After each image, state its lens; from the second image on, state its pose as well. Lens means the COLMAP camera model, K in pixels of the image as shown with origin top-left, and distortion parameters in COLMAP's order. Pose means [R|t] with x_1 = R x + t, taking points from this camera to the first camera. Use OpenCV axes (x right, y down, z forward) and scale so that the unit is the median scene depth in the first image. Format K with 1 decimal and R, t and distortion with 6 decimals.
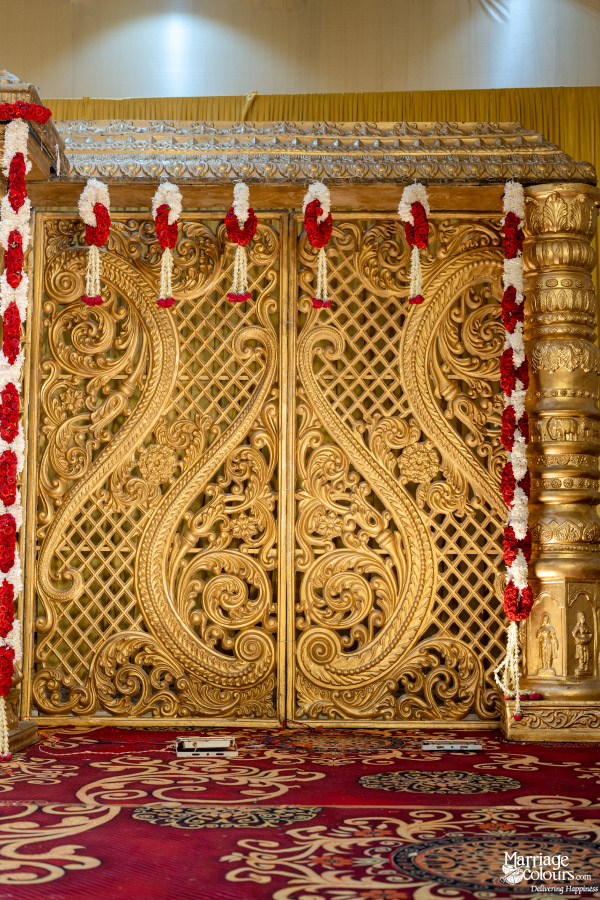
lens RADIAL K [[1274.2, 0, 236.4], [0, 1274.2, 465.6], [0, 0, 1]] dist [-0.037570, 0.000000]
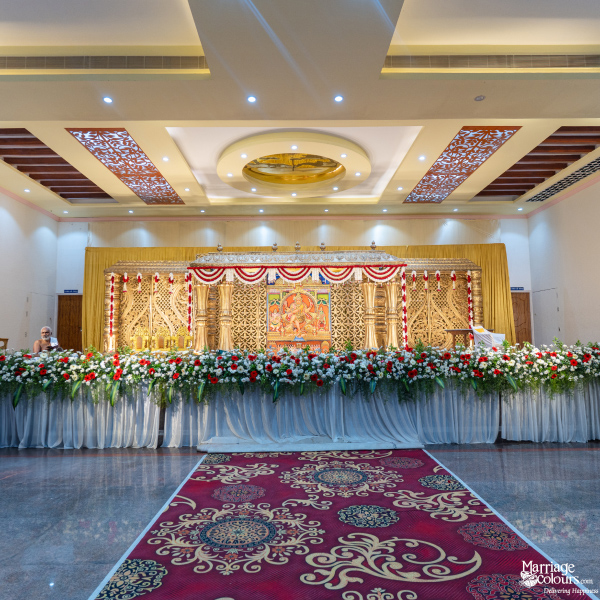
lens RADIAL K [[448.1, 0, 302.1], [0, 448.1, 296.7], [0, 0, 1]] dist [0.047117, 0.003596]
pose [[0.997314, -0.008748, 0.072726, -0.766374], [0.008830, 0.999961, -0.000804, -0.097864], [-0.072716, 0.001444, 0.997352, -1.165905]]
